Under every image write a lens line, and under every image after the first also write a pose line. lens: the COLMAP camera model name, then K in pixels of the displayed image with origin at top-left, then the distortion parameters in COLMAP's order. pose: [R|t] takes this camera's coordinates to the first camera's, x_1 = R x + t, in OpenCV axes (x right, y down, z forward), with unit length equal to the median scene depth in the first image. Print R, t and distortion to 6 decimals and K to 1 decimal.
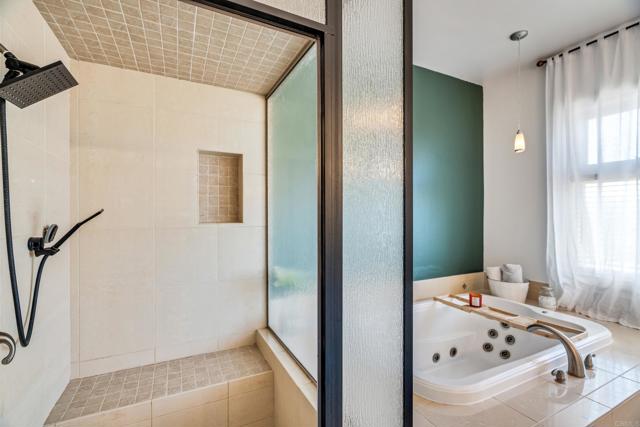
lens RADIAL K [[292.6, 0, 316.9], [0, 292.6, 214.3], [0, 0, 1]] dist [0.000321, 0.001004]
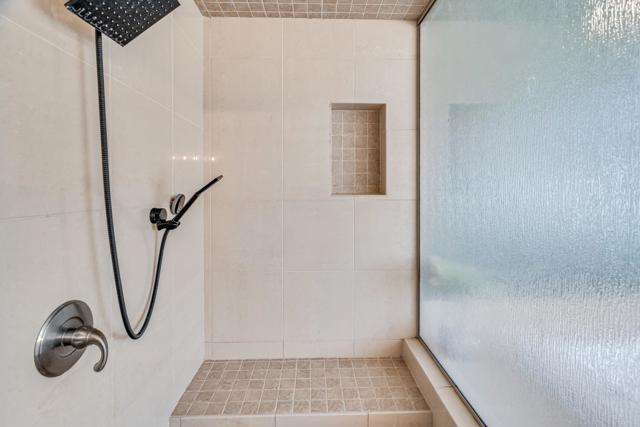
lens RADIAL K [[292.6, 0, 316.9], [0, 292.6, 214.3], [0, 0, 1]] dist [0.000321, 0.001004]
pose [[0.904586, 0.032928, -0.425018, -0.107467], [0.003546, 0.996397, 0.084743, 0.016785], [0.426277, -0.078164, 0.901210, 0.283237]]
